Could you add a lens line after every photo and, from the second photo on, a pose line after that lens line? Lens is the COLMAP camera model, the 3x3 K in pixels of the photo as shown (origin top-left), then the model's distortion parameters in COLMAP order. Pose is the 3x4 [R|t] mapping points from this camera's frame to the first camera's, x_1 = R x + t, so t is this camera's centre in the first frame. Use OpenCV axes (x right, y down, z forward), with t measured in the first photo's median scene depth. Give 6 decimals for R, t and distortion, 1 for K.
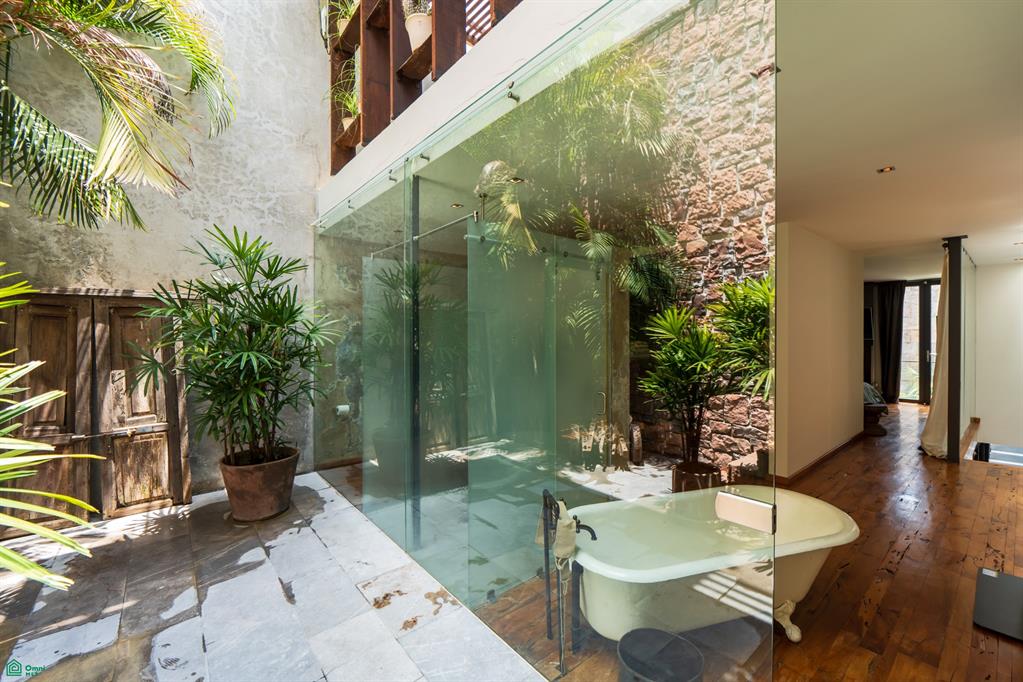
lens RADIAL K [[426.8, 0, 520.0], [0, 426.8, 339.6], [0, 0, 1]] dist [-0.009295, 0.000530]
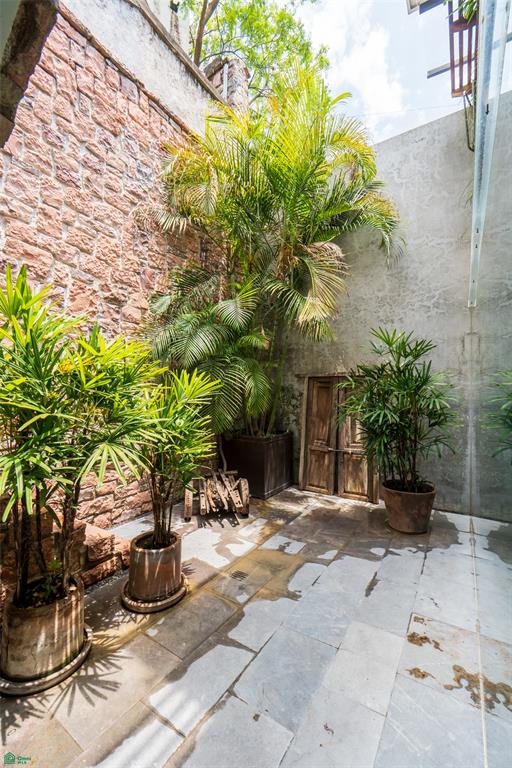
lens RADIAL K [[320.4, 0, 256.4], [0, 320.4, 388.2], [0, 0, 1]] dist [-0.009295, 0.000530]
pose [[0.288585, -0.009184, -0.957410, 0.247594], [-0.023387, 0.999588, -0.016638, -0.016133], [0.957168, 0.027193, 0.288252, 0.225956]]
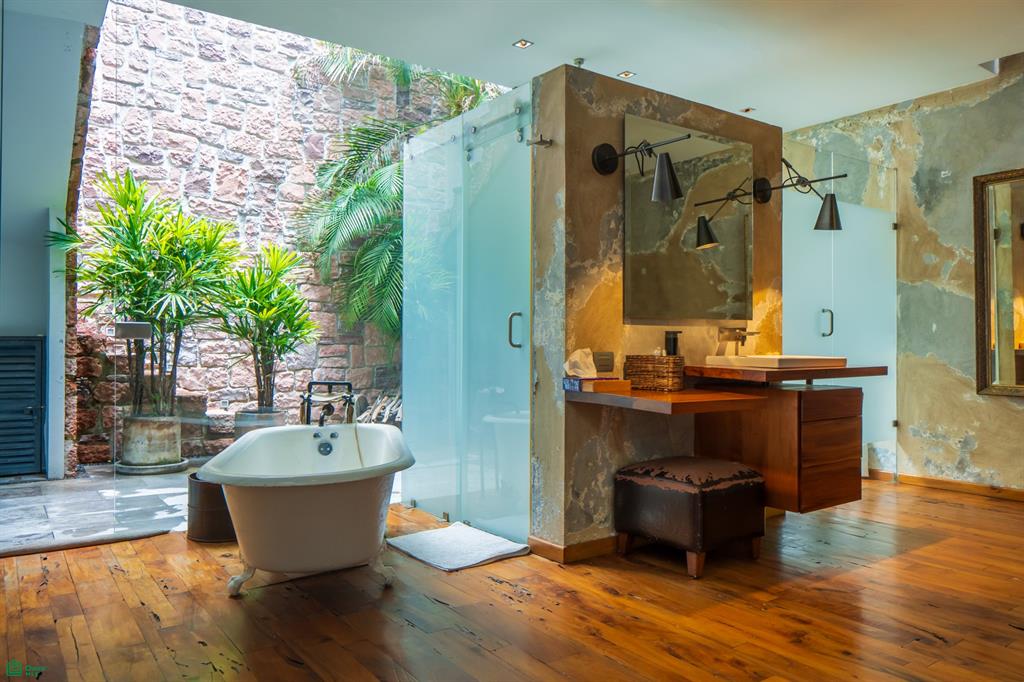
lens RADIAL K [[732.2, 0, 509.2], [0, 732.2, 341.2], [0, 0, 1]] dist [0.010460, -0.002291]
pose [[-0.082622, -0.000963, -0.996580, 0.632987], [-0.013471, 0.999909, 0.000150, 0.053223], [0.996490, 0.013437, -0.082628, 0.534030]]
